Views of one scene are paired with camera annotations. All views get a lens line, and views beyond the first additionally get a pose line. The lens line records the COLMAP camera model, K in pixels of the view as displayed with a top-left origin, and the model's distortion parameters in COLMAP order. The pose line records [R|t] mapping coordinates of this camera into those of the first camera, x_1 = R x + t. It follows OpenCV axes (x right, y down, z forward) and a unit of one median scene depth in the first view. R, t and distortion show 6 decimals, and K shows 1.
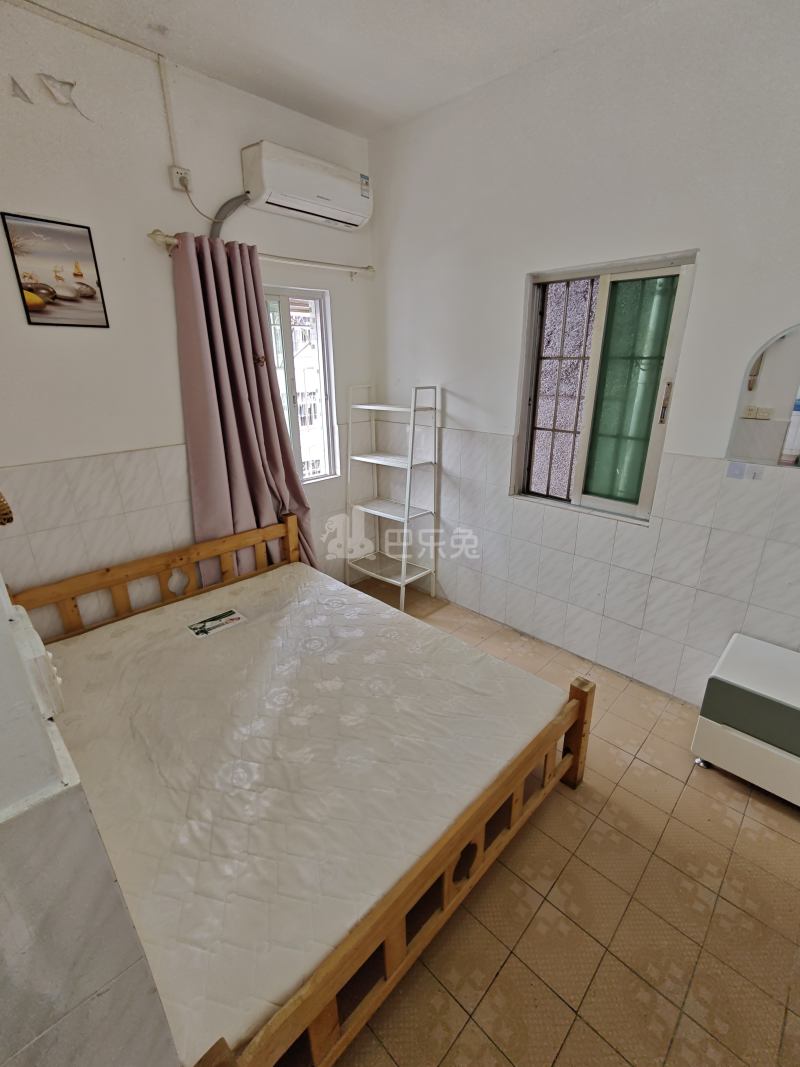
lens RADIAL K [[472.3, 0, 404.6], [0, 472.3, 533.7], [0, 0, 1]] dist [0.001522, -0.000291]
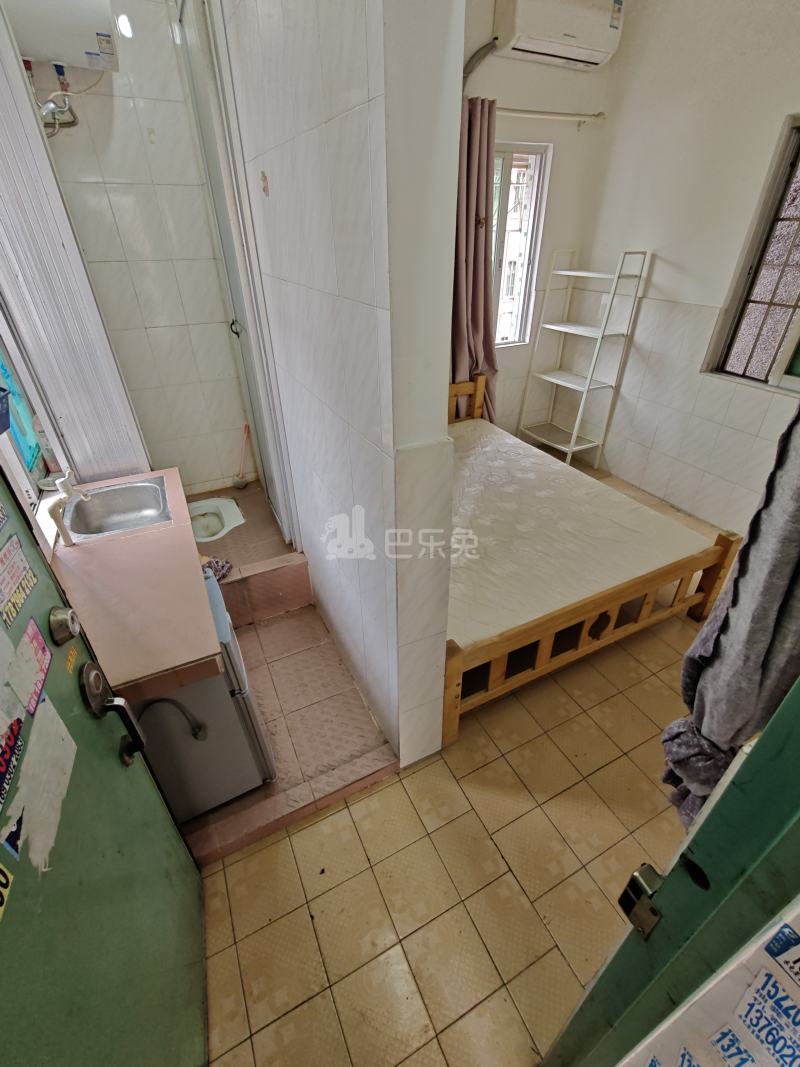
lens RADIAL K [[472.3, 0, 404.8], [0, 472.3, 533.8], [0, 0, 1]] dist [0.001522, -0.000291]
pose [[0.946718, 0.178197, -0.268274, -0.052645], [-0.112635, 0.963576, 0.242559, 0.093898], [0.301725, -0.199417, 0.932306, -0.244226]]
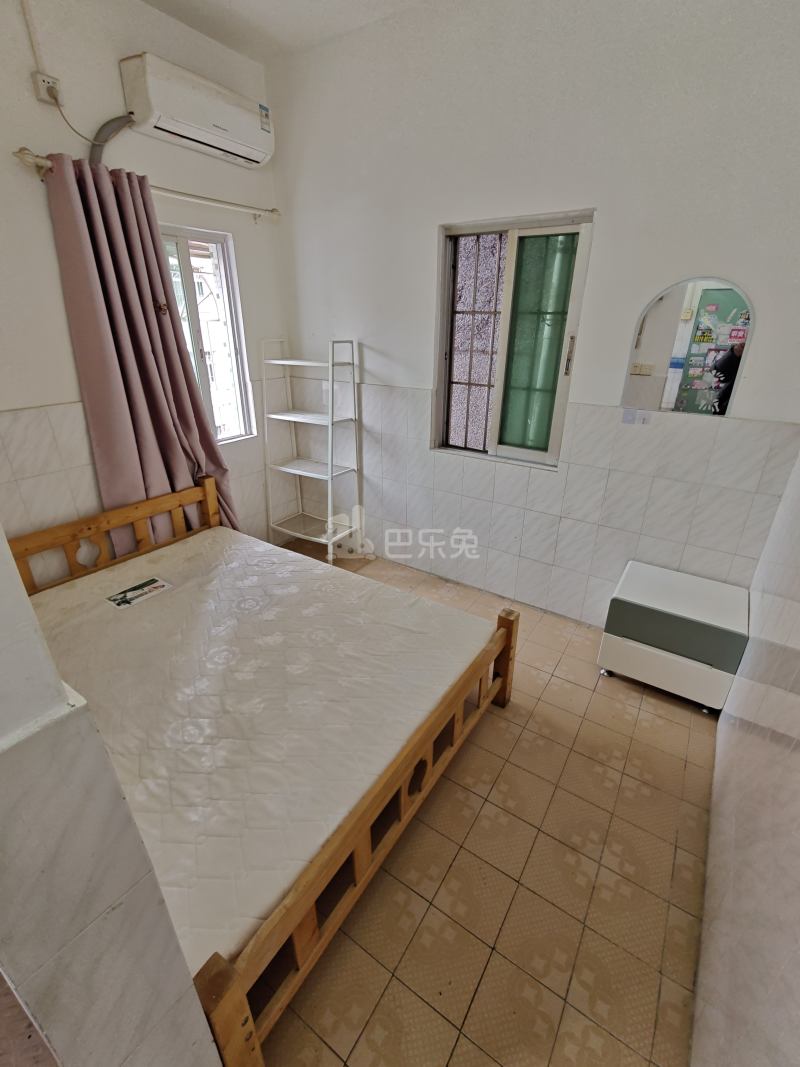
lens RADIAL K [[472.3, 0, 404.6], [0, 472.3, 533.2], [0, 0, 1]] dist [0.001522, -0.000291]
pose [[0.981754, -0.062948, 0.179435, -0.036924], [0.049894, 0.995831, 0.076362, 0.025191], [-0.183494, -0.066016, 0.980802, -0.021660]]
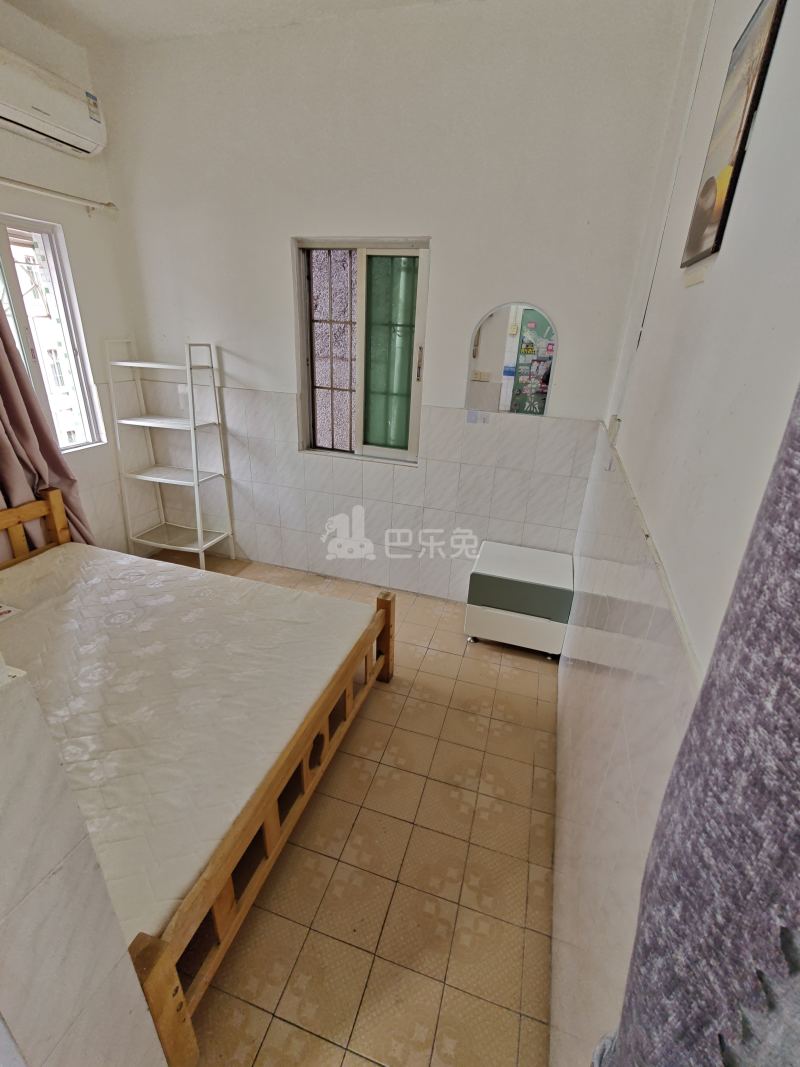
lens RADIAL K [[472.3, 0, 403.8], [0, 472.3, 533.4], [0, 0, 1]] dist [0.001522, -0.000291]
pose [[0.889563, -0.135610, 0.436219, -0.070690], [0.107186, 0.990224, 0.089258, 0.040742], [-0.444058, -0.032644, 0.895403, -0.084901]]
